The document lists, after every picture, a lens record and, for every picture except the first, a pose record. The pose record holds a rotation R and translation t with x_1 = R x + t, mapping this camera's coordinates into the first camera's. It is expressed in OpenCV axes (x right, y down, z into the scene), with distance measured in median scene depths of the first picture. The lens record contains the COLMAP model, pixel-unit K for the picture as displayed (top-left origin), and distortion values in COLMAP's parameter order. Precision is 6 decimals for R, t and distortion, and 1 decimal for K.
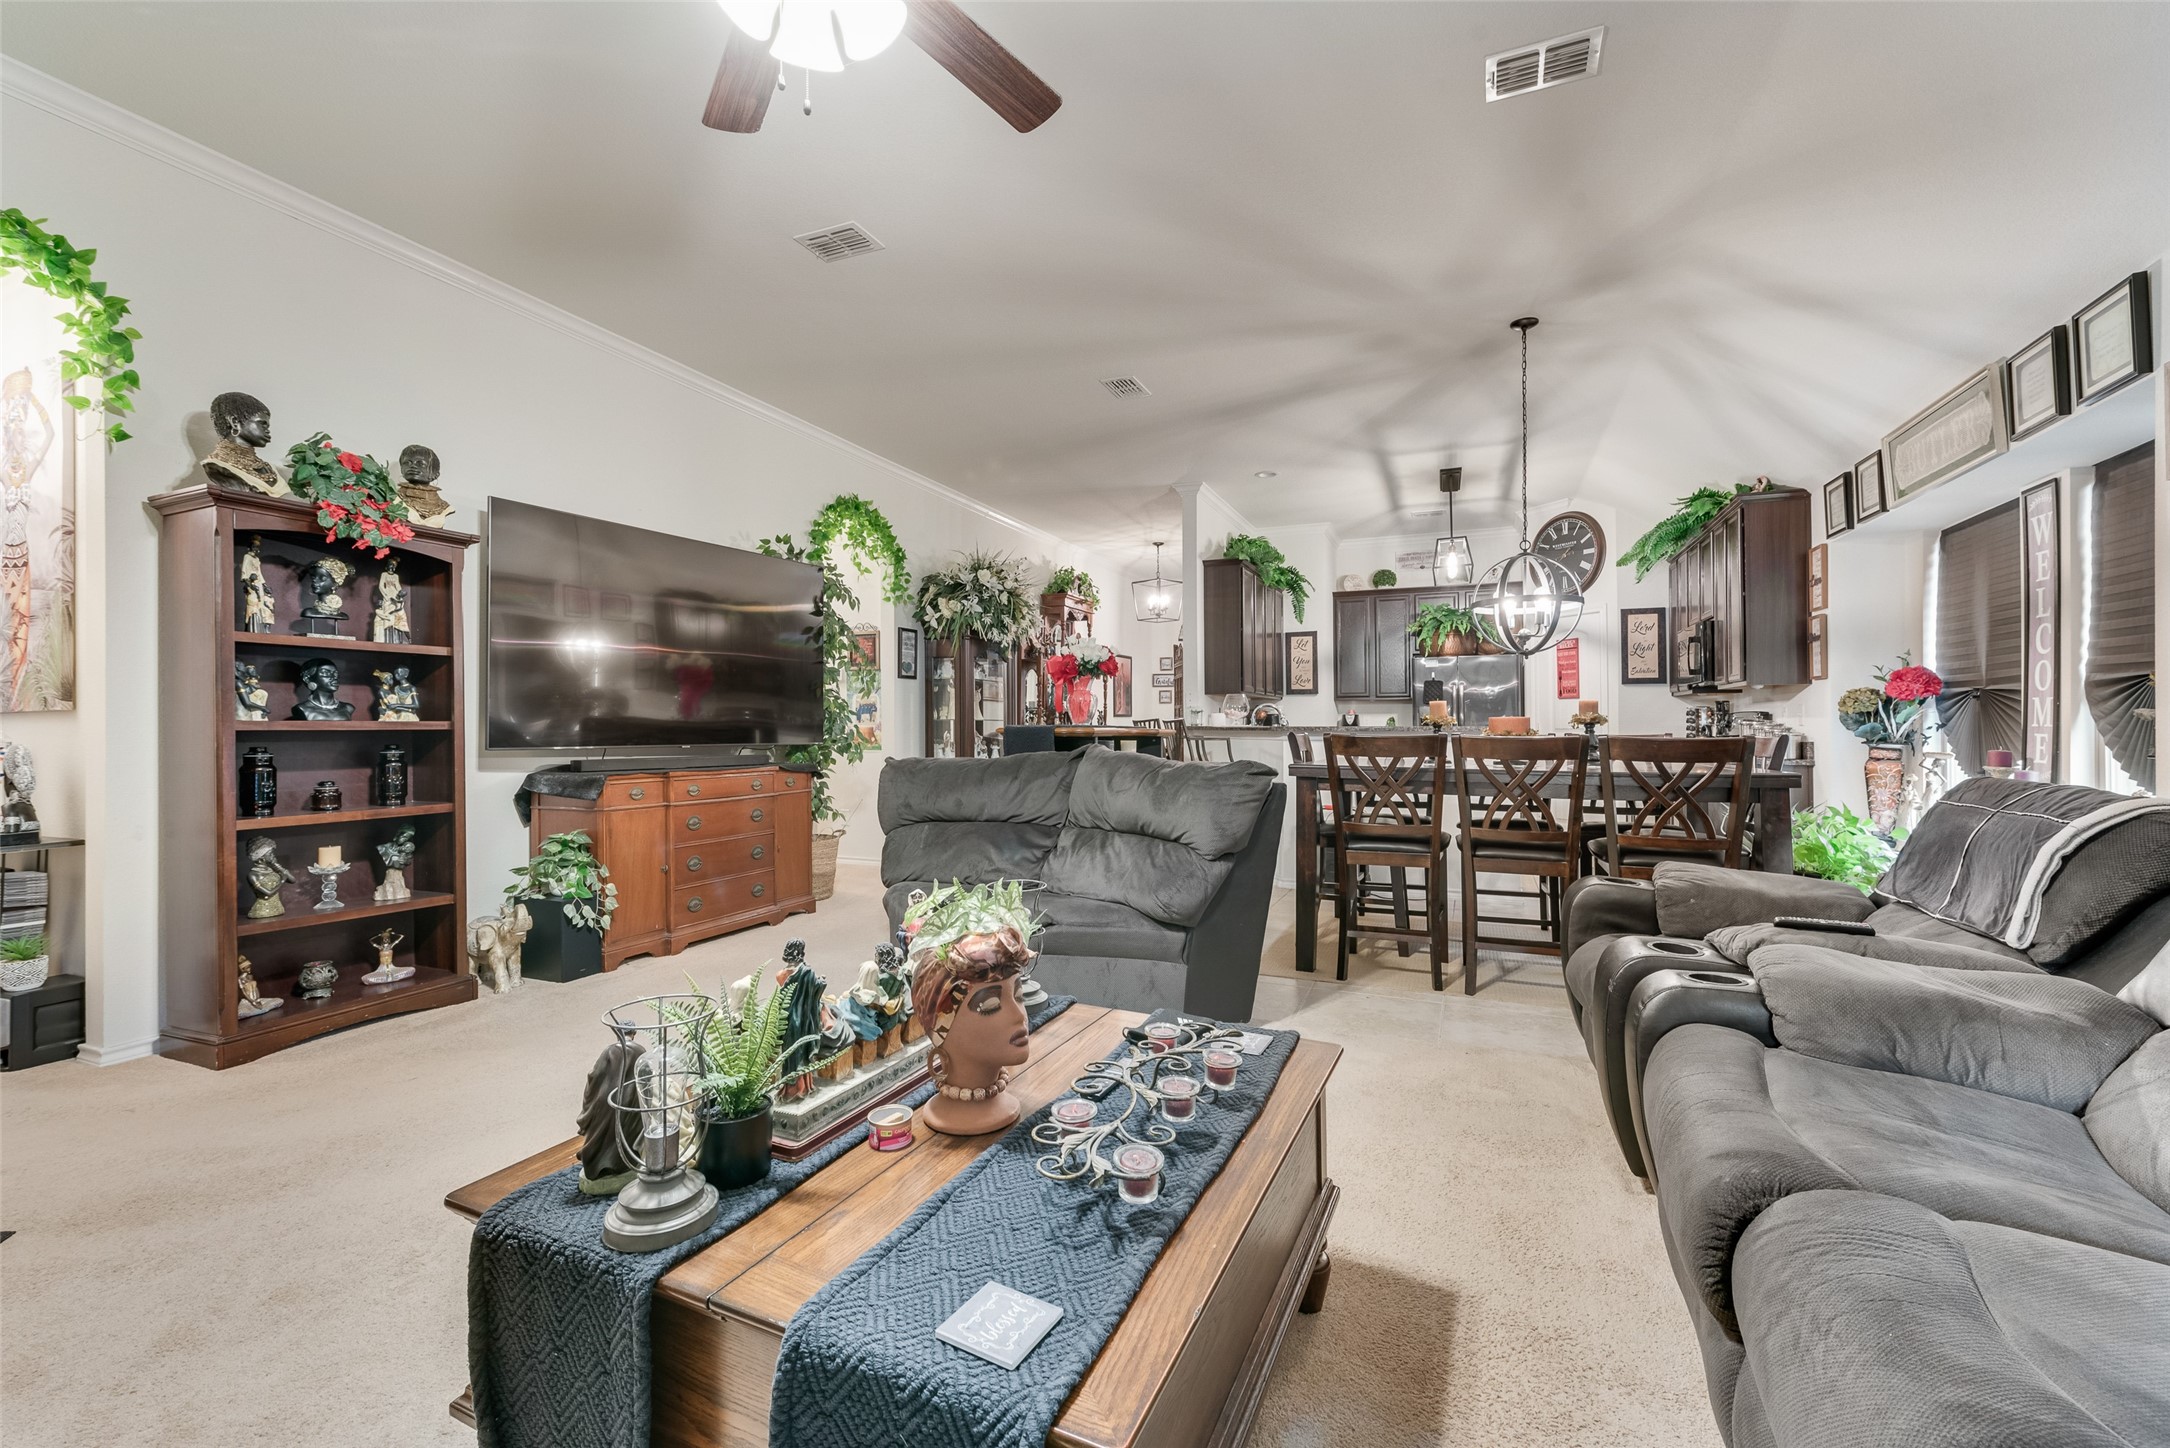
lens RADIAL K [[923.5, 0, 1075.0], [0, 923.5, 705.0], [0, 0, 1]] dist [0.004777, 0.000107]
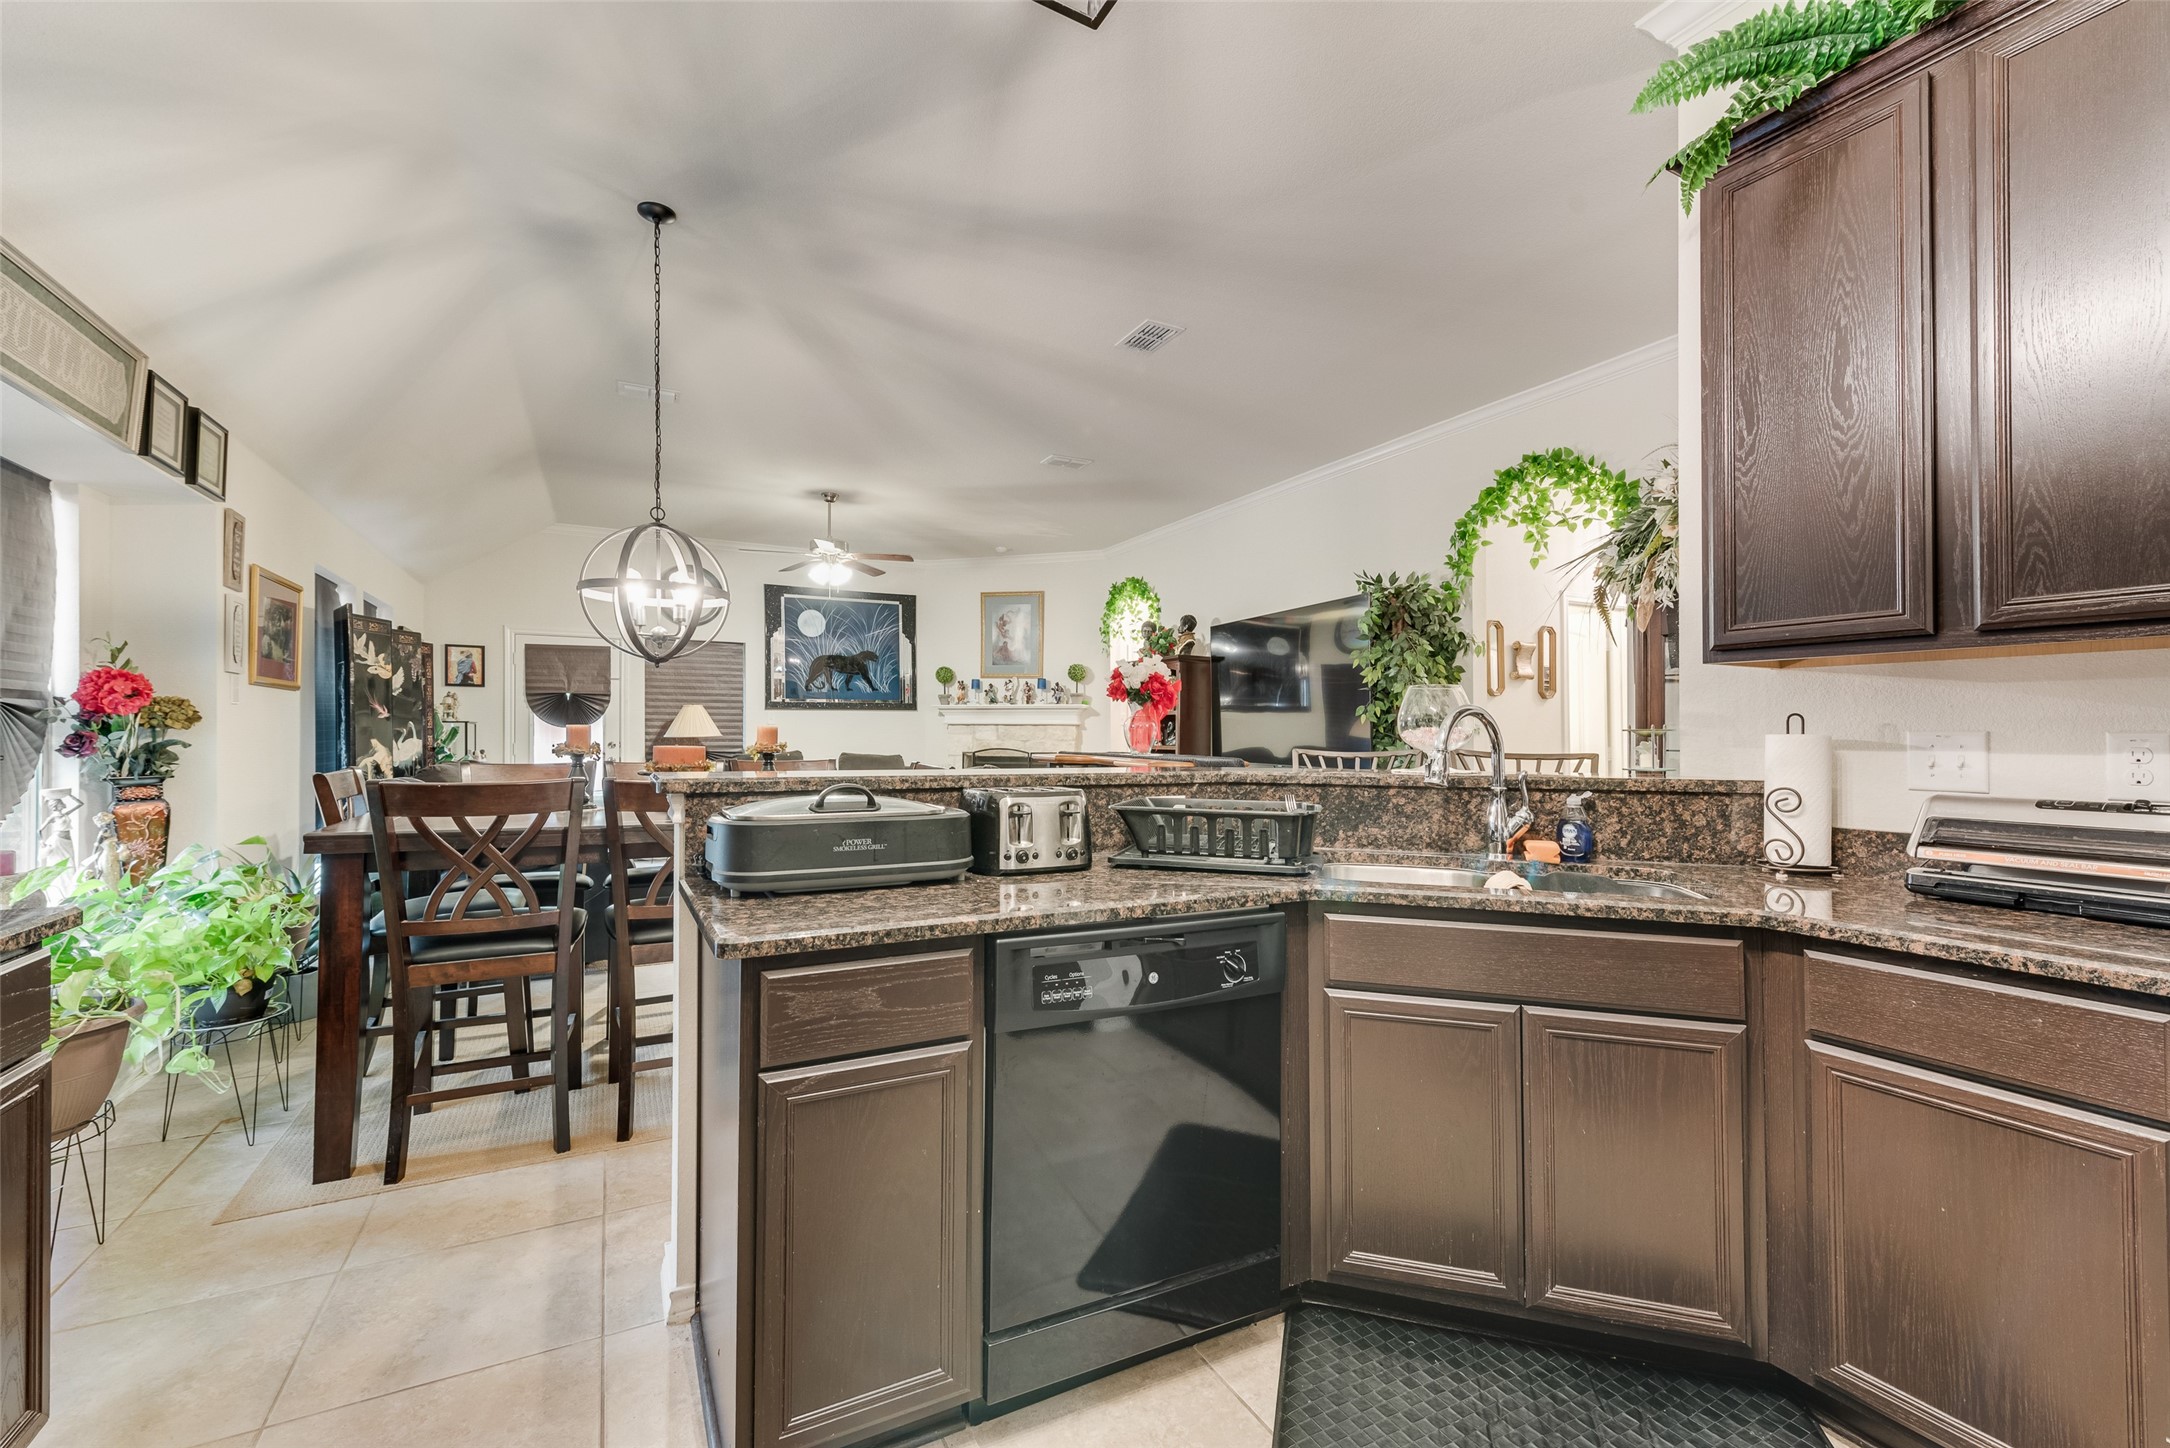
lens RADIAL K [[886.5, 0, 1094.7], [0, 886.5, 735.4], [0, 0, 1]] dist [0.003033, -0.000094]
pose [[-0.617989, -0.004668, -0.786173, 0.983612], [0.012801, 0.999790, -0.015999, 0.023484], [0.786082, -0.019951, -0.617800, 2.030539]]
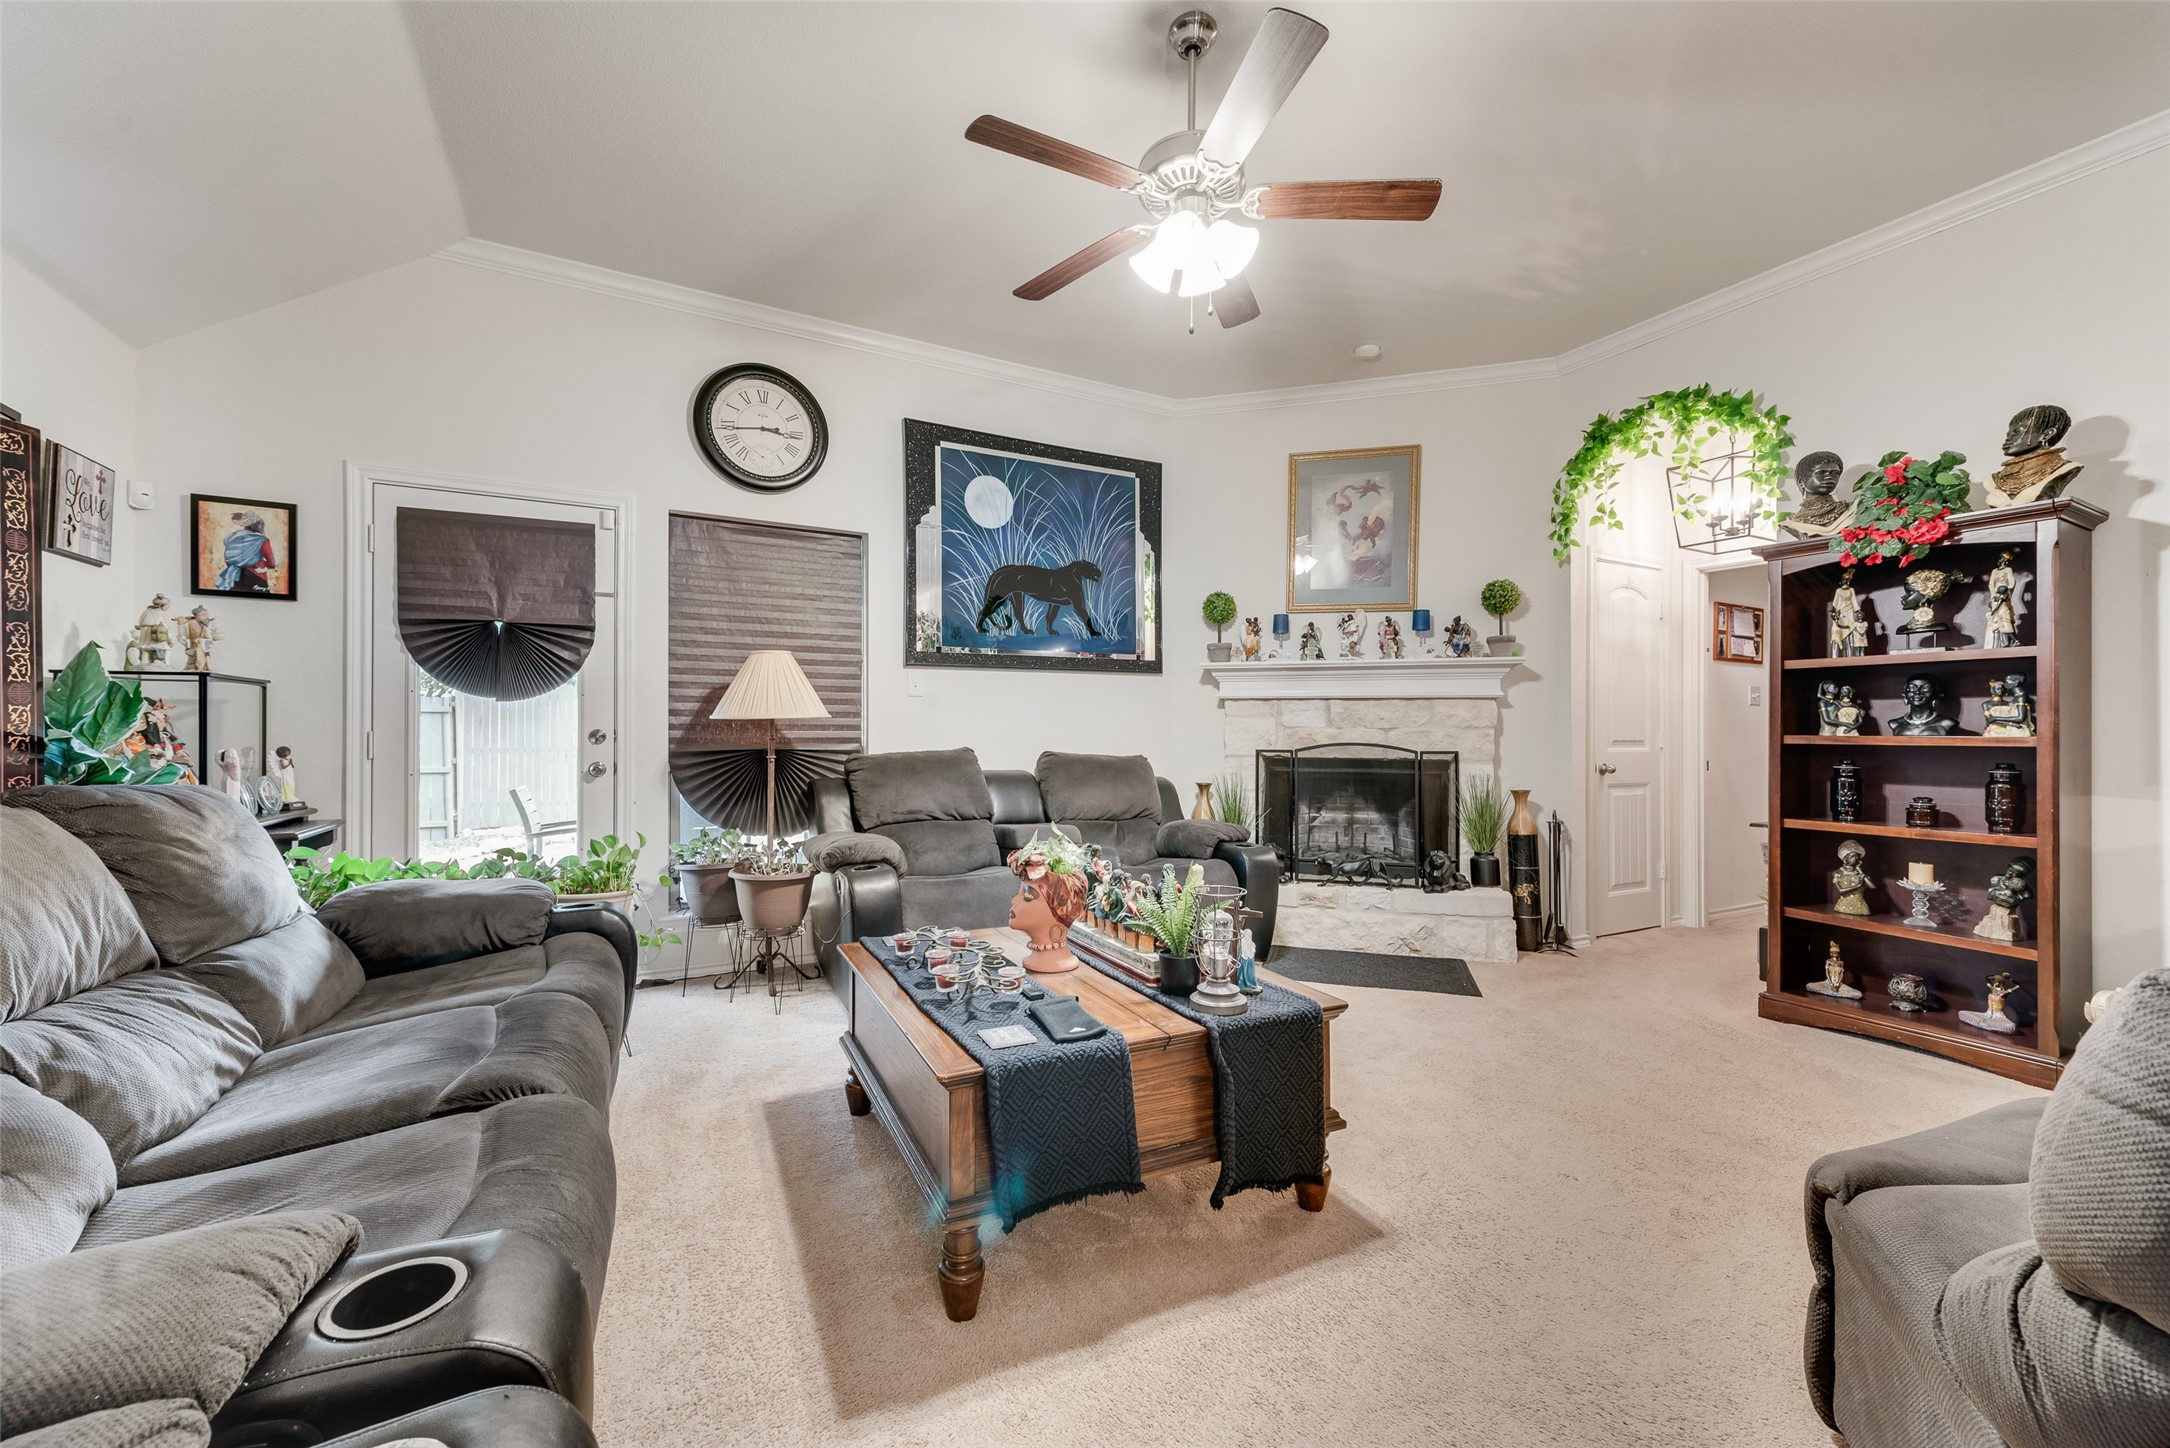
lens RADIAL K [[852.2, 0, 1092.8], [0, 852.2, 727.5], [0, 0, 1]] dist [0.010124, -0.002676]
pose [[-0.616279, -0.007023, -0.787496, 0.422475], [0.012994, 0.999733, -0.019085, 0.012804], [0.787420, -0.021994, -0.616024, 0.797335]]
